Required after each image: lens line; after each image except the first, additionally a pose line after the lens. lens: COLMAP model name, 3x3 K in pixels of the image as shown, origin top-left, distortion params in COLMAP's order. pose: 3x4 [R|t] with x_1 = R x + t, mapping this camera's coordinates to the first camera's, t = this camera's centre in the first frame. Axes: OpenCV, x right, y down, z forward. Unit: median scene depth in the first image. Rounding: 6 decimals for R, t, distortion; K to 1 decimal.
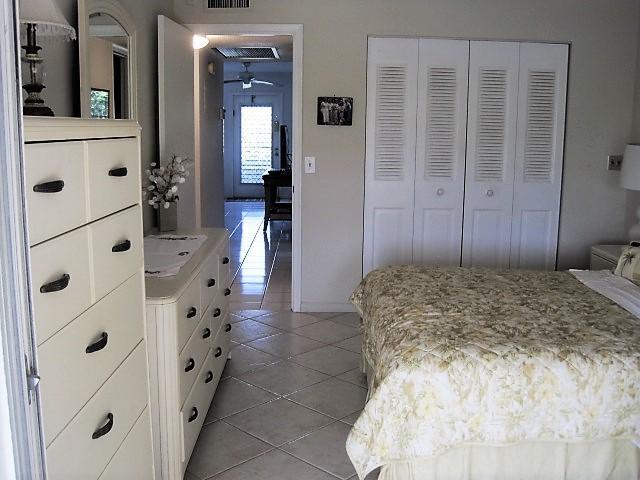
lens RADIAL K [[656.7, 0, 322.6], [0, 656.7, 240.3], [0, 0, 1]] dist [-0.135222, 0.000000]
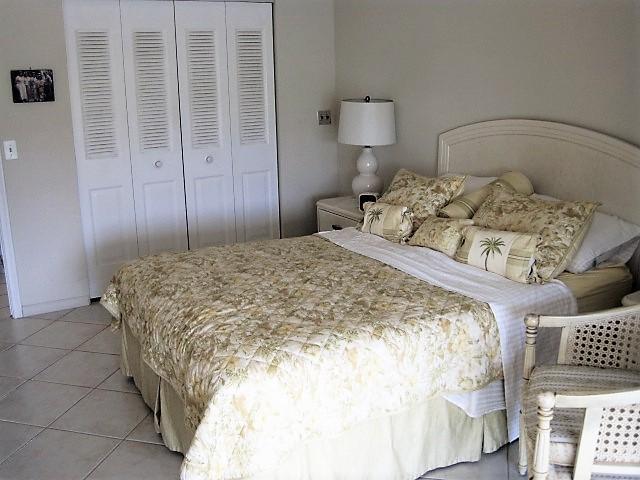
lens RADIAL K [[656.7, 0, 319.3], [0, 656.7, 240.4], [0, 0, 1]] dist [-0.135222, 0.000000]
pose [[0.871046, -0.152722, 0.466857, -0.133016], [0.117465, 0.987625, 0.103917, -0.066186], [-0.476950, -0.035678, 0.878206, 0.121355]]
